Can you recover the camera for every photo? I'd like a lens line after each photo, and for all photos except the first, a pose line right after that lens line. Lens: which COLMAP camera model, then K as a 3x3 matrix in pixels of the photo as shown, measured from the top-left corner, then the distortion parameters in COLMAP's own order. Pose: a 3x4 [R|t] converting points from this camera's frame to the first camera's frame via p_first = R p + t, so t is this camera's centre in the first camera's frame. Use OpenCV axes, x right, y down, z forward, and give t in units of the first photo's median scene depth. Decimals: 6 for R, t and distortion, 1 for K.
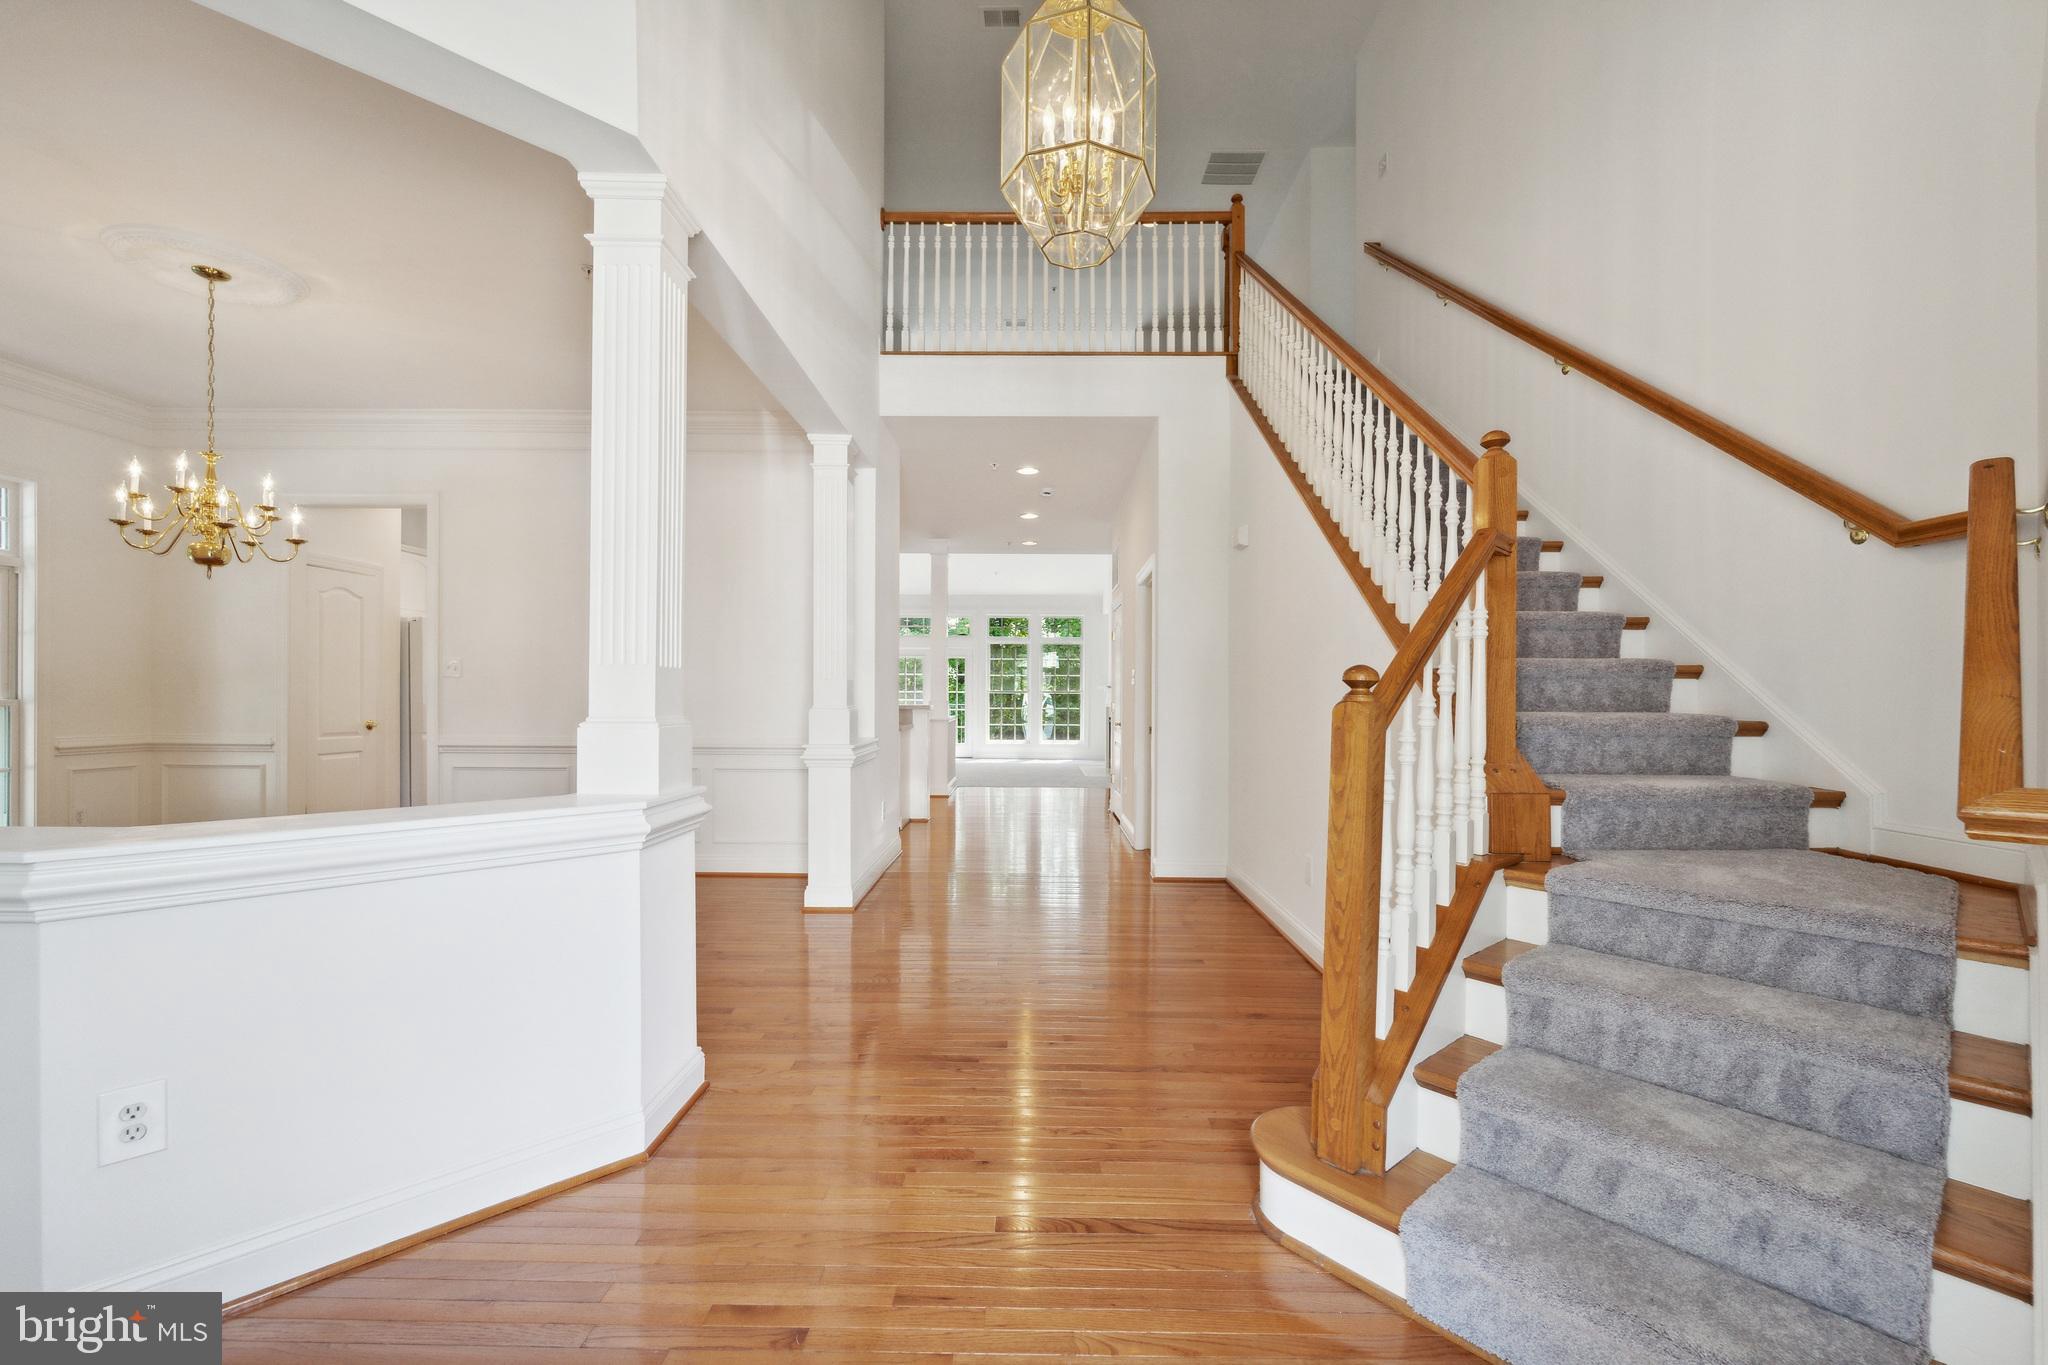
lens RADIAL K [[837.0, 0, 1034.0], [0, 837.0, 699.3], [0, 0, 1]] dist [-0.000498, 0.000174]
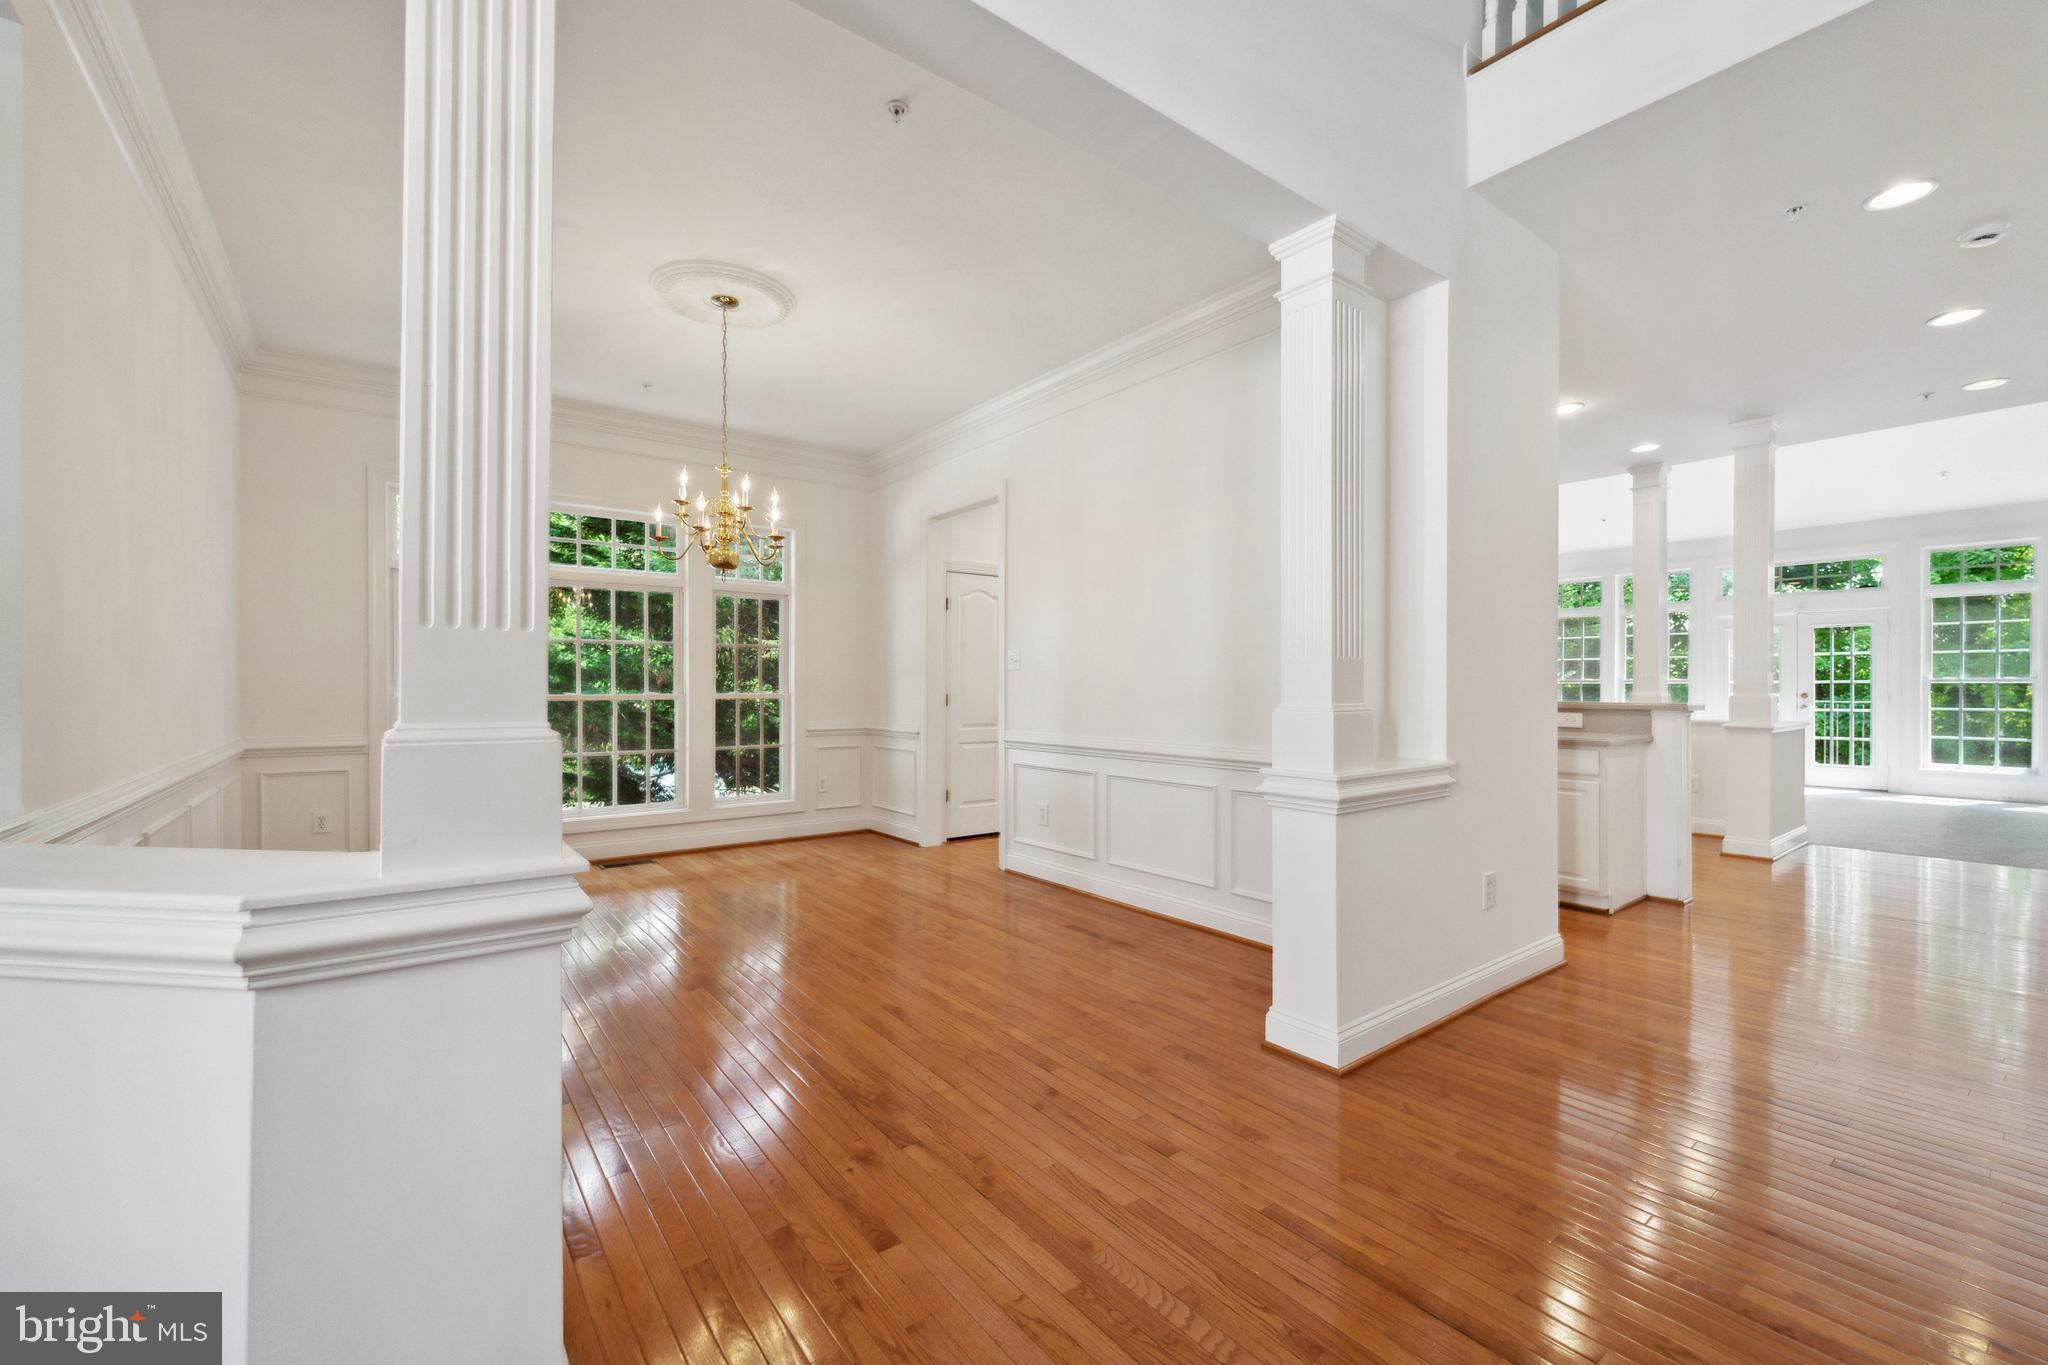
lens RADIAL K [[847.4, 0, 1032.4], [0, 847.4, 694.7], [0, 0, 1]] dist [0.001668, 0.000139]
pose [[0.612974, 0.000403, -0.790103, 0.101079], [0.000387, 1.000000, 0.000811, 0.000762], [0.790103, -0.000803, 0.612974, 0.496601]]
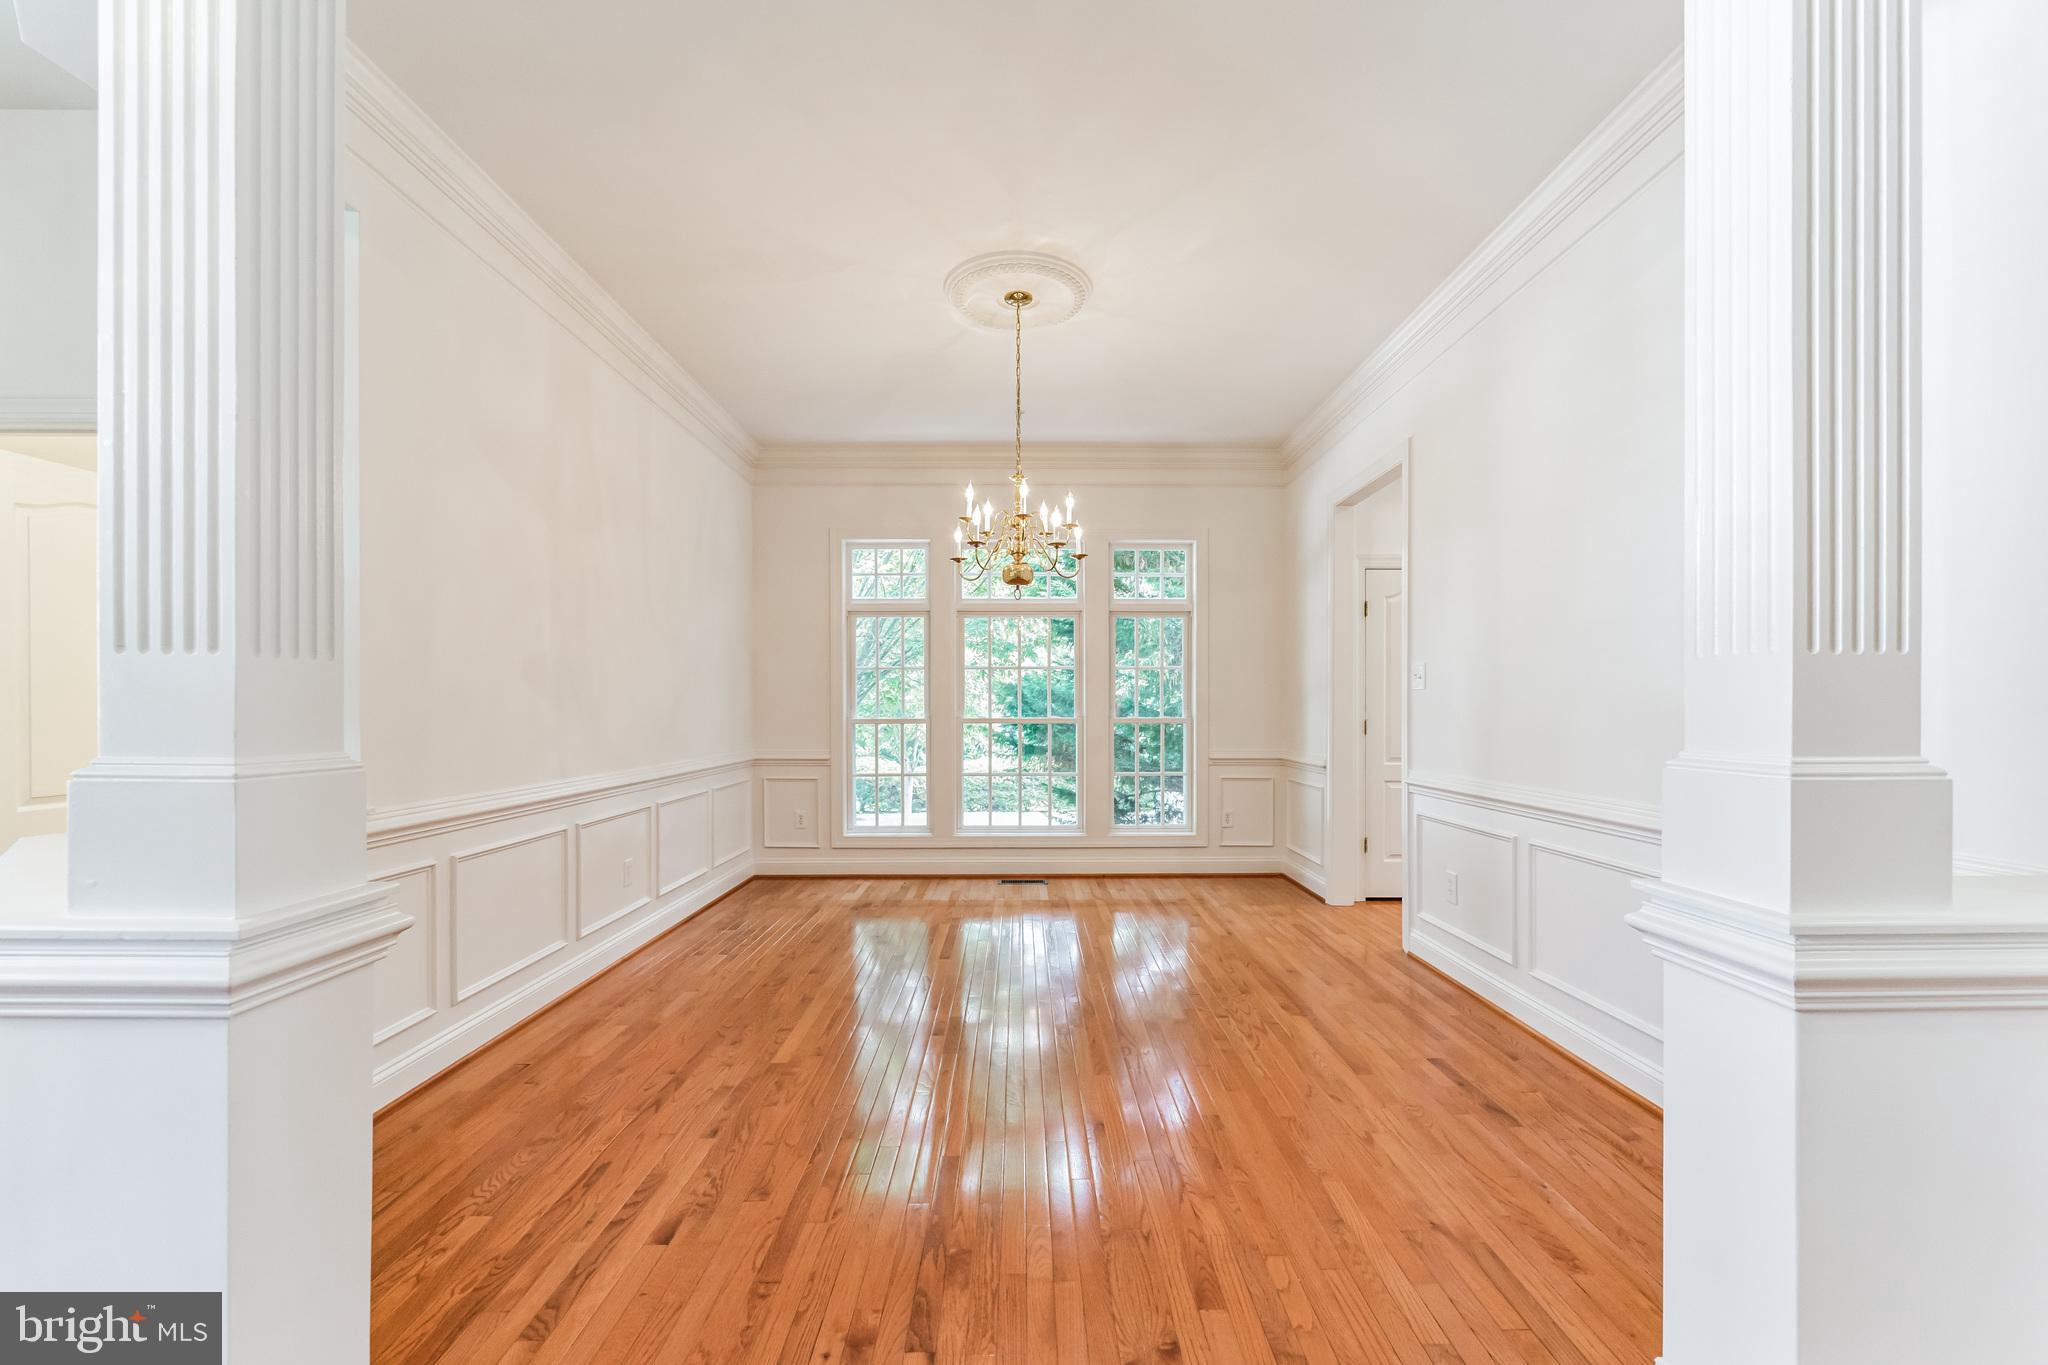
lens RADIAL K [[833.9, 0, 1026.4], [0, 833.9, 715.0], [0, 0, 1]] dist [-0.000330, -0.000240]
pose [[0.013540, 0.001451, -0.999907, 0.021274], [-0.004773, 0.999988, 0.001386, -0.004478], [0.999897, 0.004754, 0.013547, 0.769981]]
